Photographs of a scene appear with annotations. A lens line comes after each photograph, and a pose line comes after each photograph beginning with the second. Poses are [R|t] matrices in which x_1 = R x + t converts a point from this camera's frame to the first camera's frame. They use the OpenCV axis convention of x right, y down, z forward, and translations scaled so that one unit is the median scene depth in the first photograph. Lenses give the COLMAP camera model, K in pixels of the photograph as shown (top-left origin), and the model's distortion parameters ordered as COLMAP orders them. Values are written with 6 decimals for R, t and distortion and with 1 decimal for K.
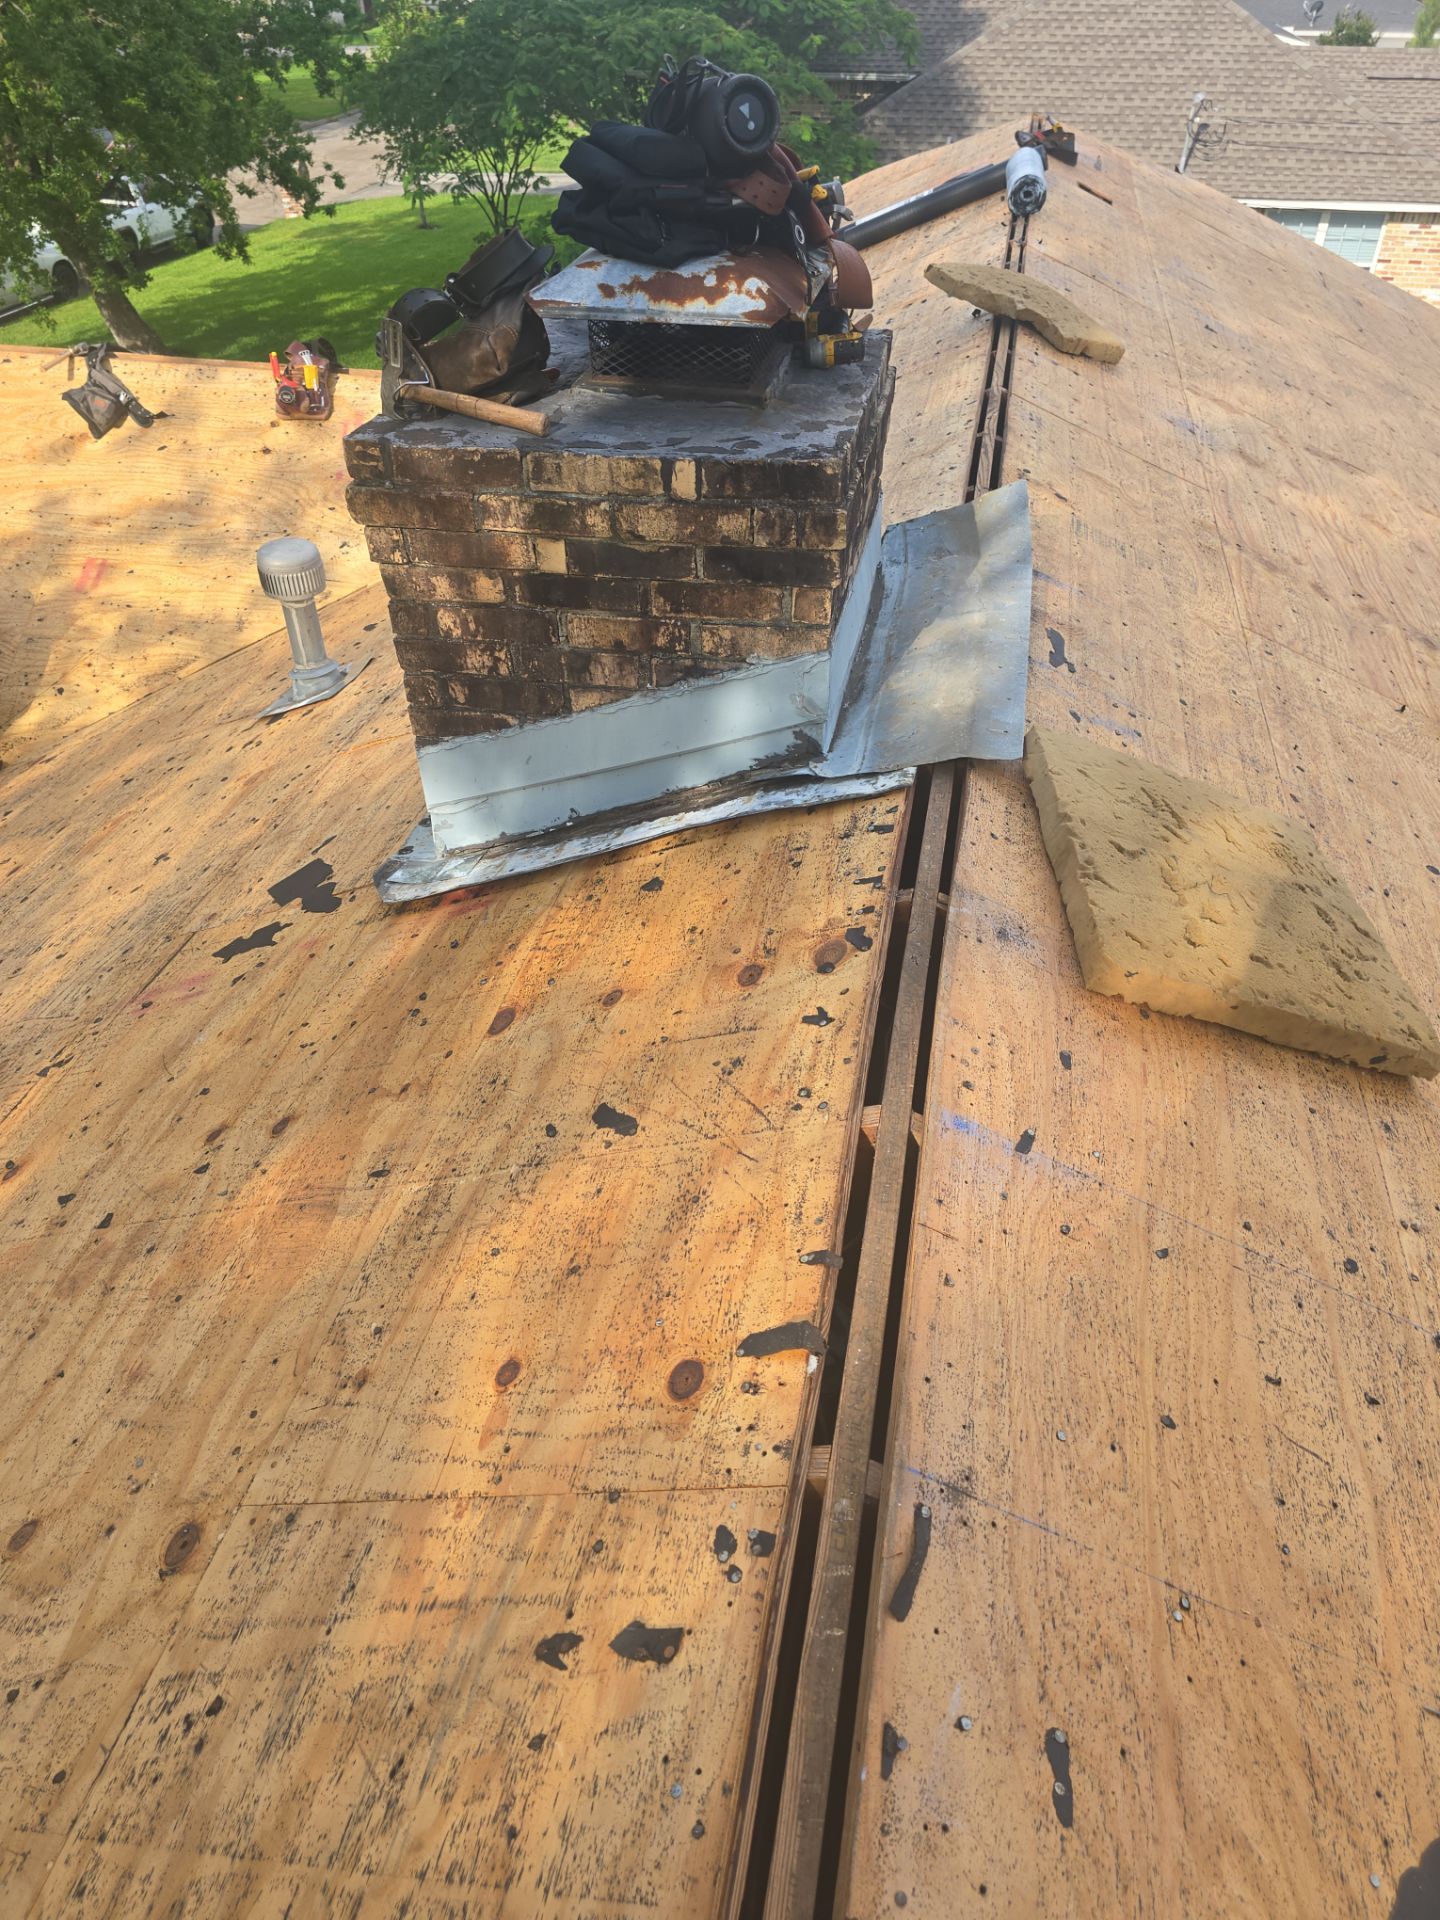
lens RADIAL K [[1291.4, 0, 722.1], [0, 1291.4, 961.5], [0, 0, 1]] dist [0.029608, -0.026748]
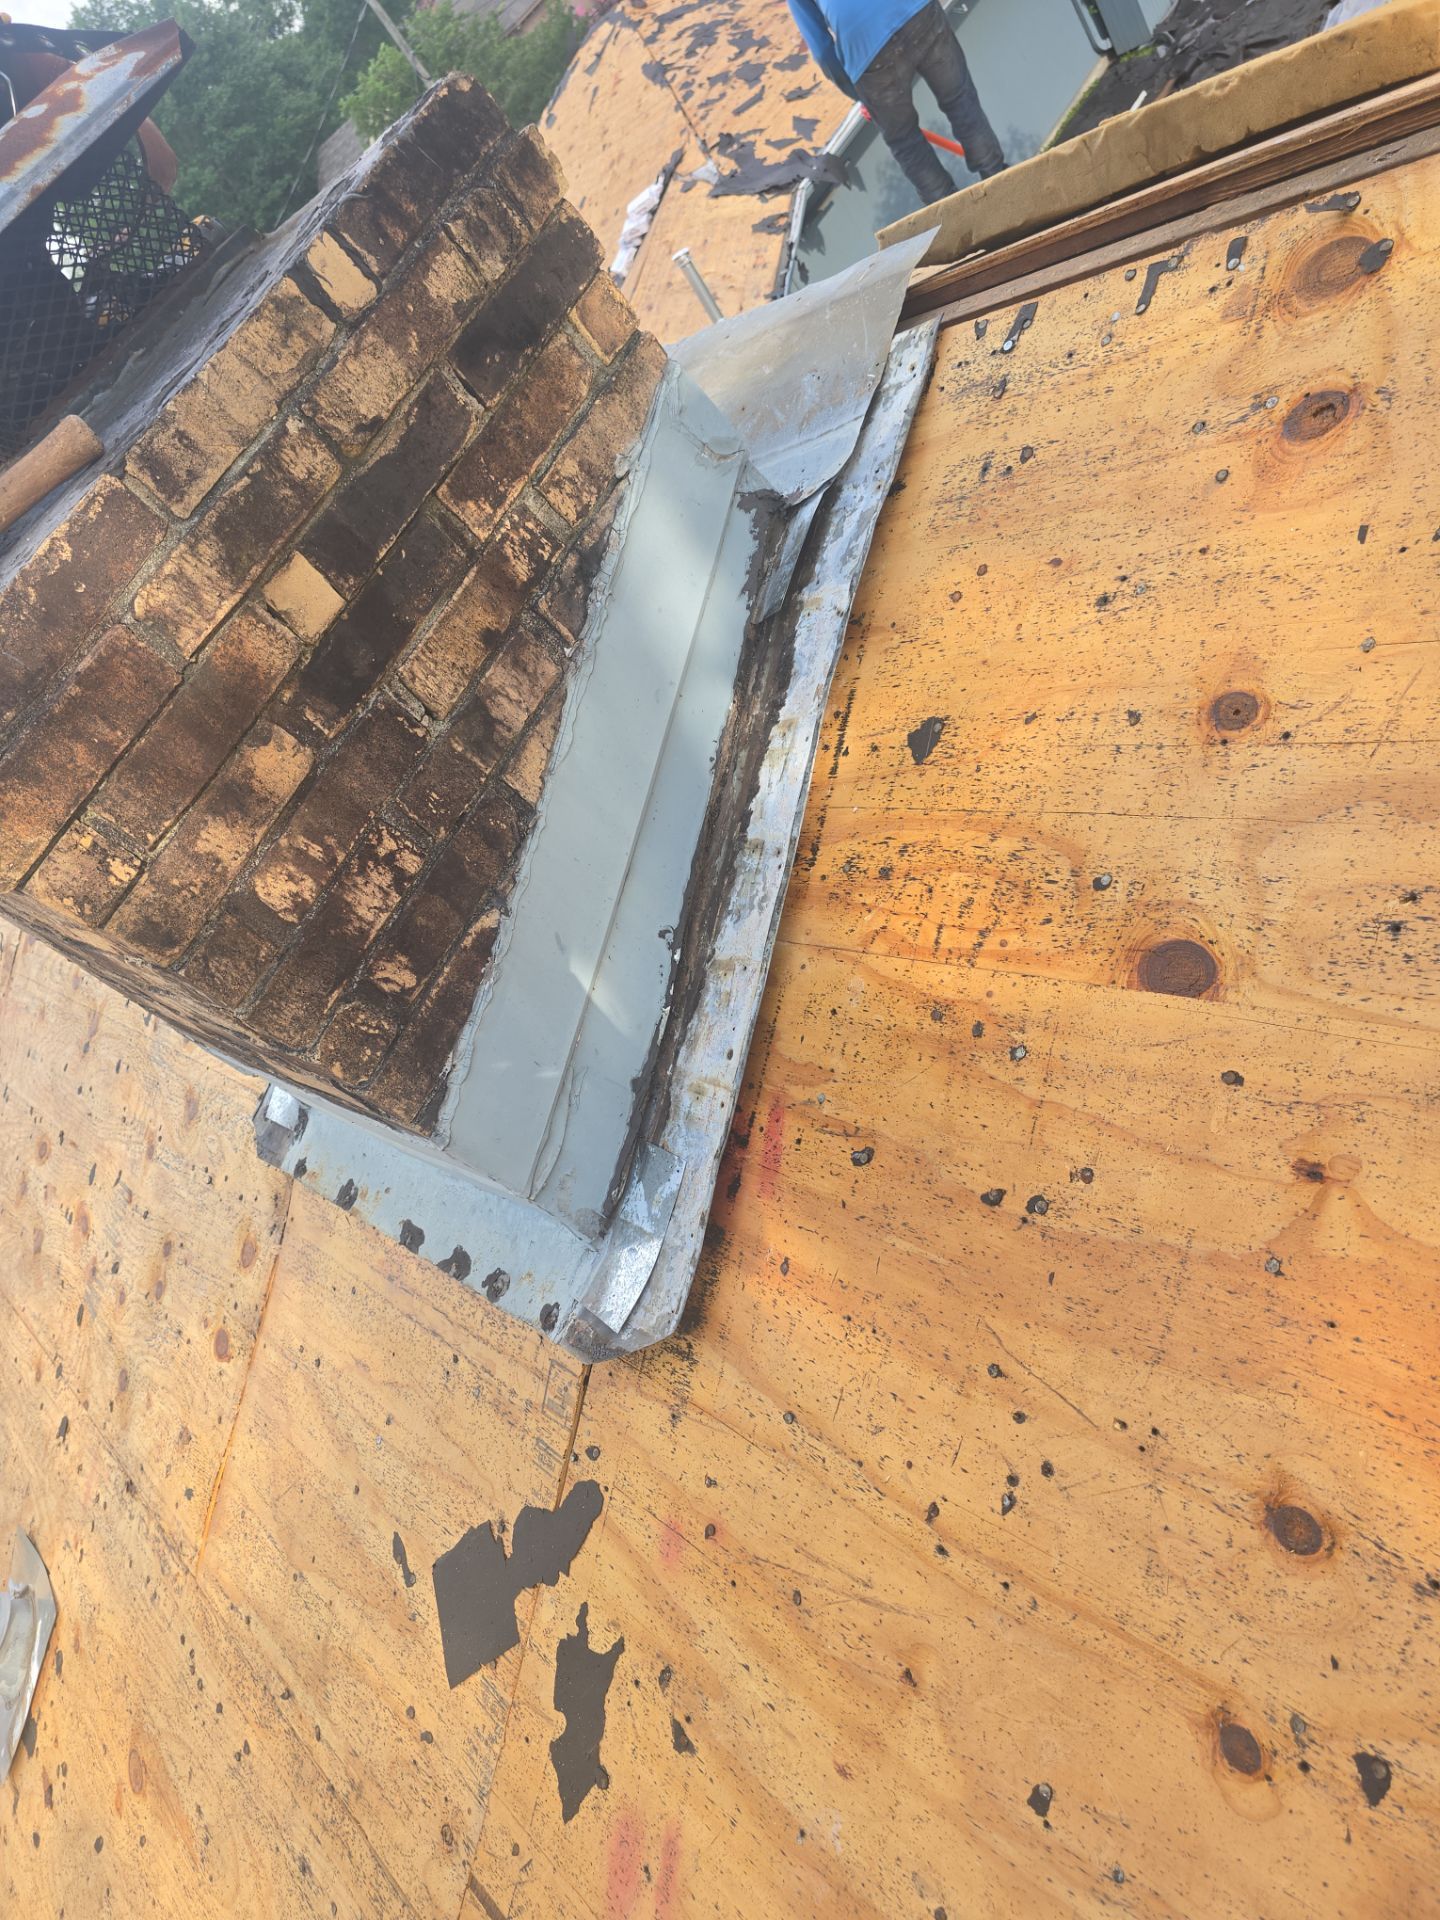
lens RADIAL K [[1291.4, 0, 709.7], [0, 1291.4, 965.3], [0, 0, 1]] dist [0.029608, -0.026748]
pose [[0.363576, -0.813768, 0.453424, -0.411254], [0.912224, 0.409675, 0.003787, -0.104259], [-0.188838, 0.412247, 0.891287, 0.550098]]
